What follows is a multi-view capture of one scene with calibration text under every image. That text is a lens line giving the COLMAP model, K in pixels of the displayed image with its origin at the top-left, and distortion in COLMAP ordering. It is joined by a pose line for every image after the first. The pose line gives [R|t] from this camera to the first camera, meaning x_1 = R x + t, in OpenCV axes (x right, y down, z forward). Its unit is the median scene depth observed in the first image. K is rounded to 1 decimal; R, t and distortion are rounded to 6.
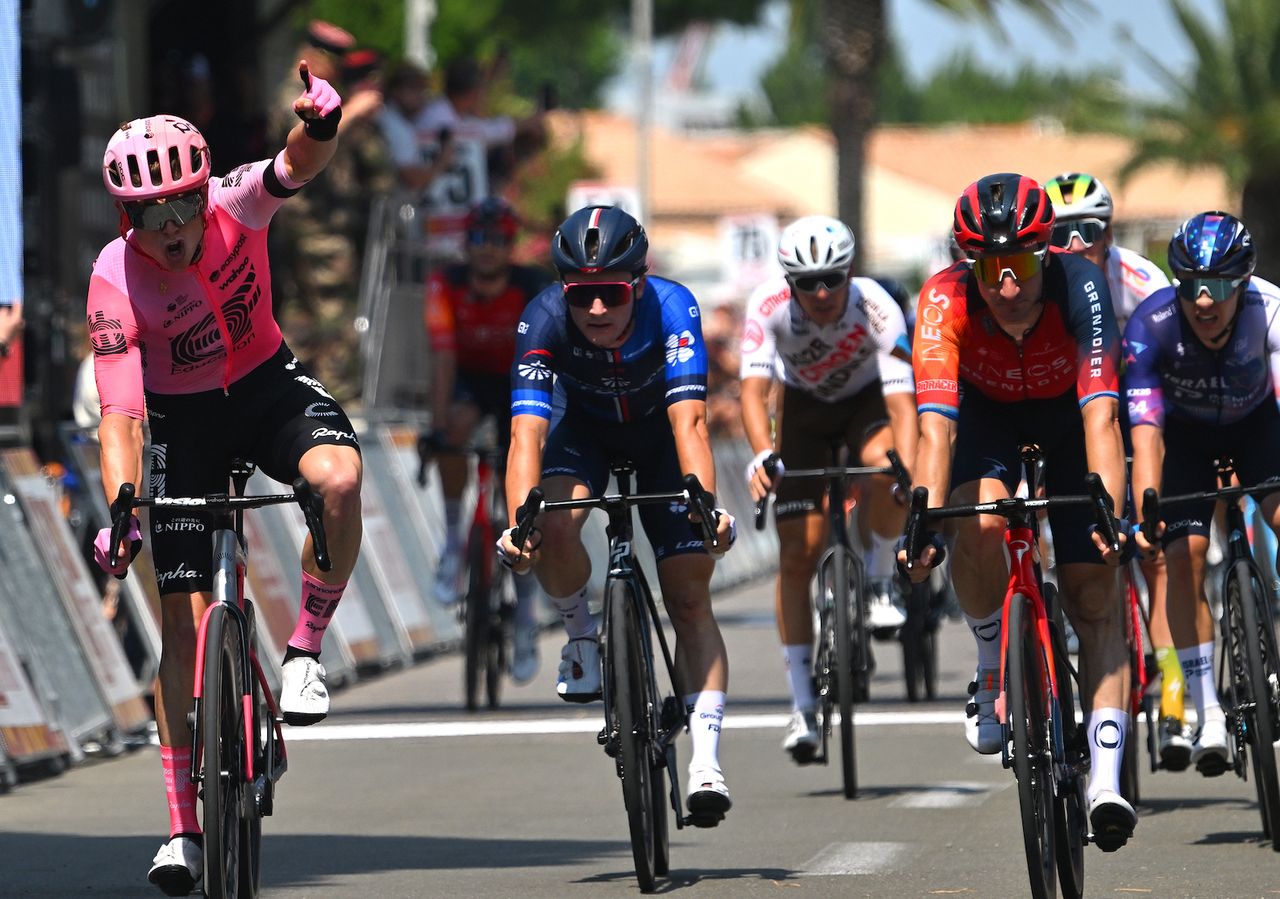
lens RADIAL K [[8799.8, 0, 640.0], [0, 8799.8, 449.5], [0, 0, 1]] dist [0.325500, -9.161704]
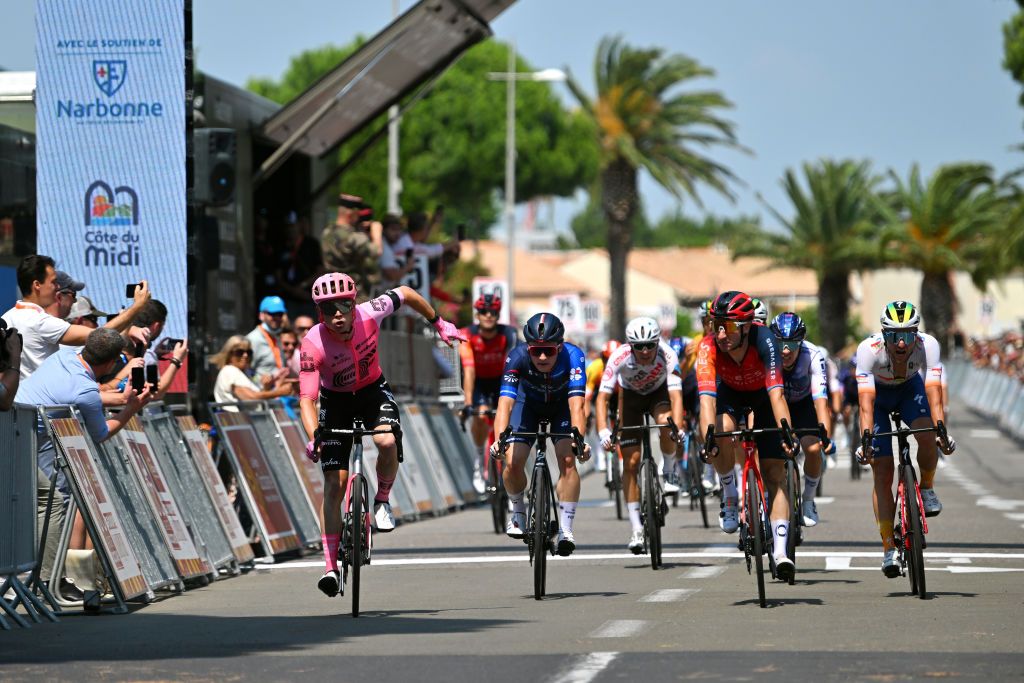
lens RADIAL K [[7115.8, 0, 512.0], [0, 7115.8, 341.5], [0, 0, 1]] dist [0.331953, 15.113816]
pose [[0.999846, 0.001157, 0.017528, -0.026606], [-0.000942, 0.999924, -0.012266, 0.002801], [-0.017541, 0.012248, 0.999771, -0.556720]]
